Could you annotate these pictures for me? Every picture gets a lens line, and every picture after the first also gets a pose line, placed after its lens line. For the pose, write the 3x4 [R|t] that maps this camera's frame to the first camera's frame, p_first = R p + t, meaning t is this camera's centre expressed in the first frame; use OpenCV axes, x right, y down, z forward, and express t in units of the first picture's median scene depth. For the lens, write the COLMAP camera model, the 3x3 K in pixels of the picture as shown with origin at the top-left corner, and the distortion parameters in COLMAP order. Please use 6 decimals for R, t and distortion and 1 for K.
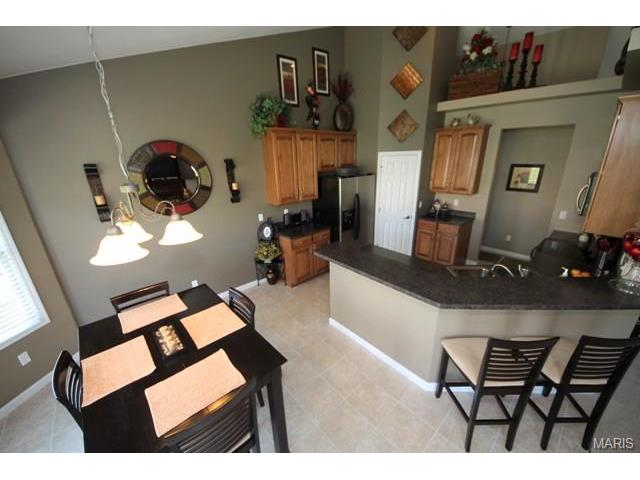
lens RADIAL K [[245.1, 0, 322.8], [0, 245.1, 239.9], [0, 0, 1]] dist [0.018305, -0.013749]
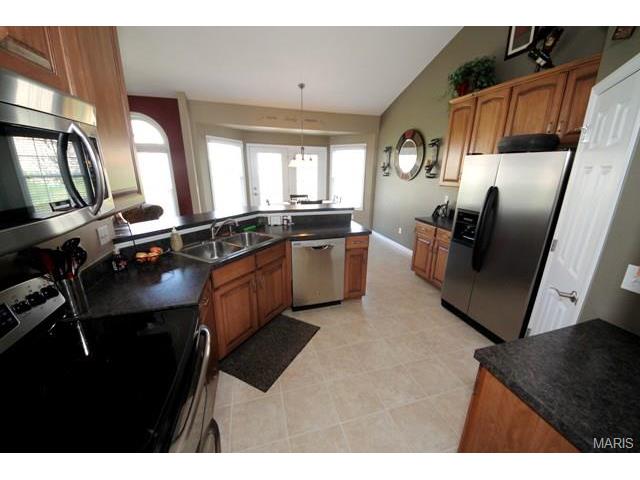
lens RADIAL K [[245.1, 0, 322.8], [0, 245.1, 239.9], [0, 0, 1]] dist [0.018305, -0.013749]
pose [[-0.460996, 0.264589, -0.847039, 0.787975], [-0.295348, 0.854351, 0.427615, -0.211490], [0.836810, 0.447300, -0.315707, 0.919903]]
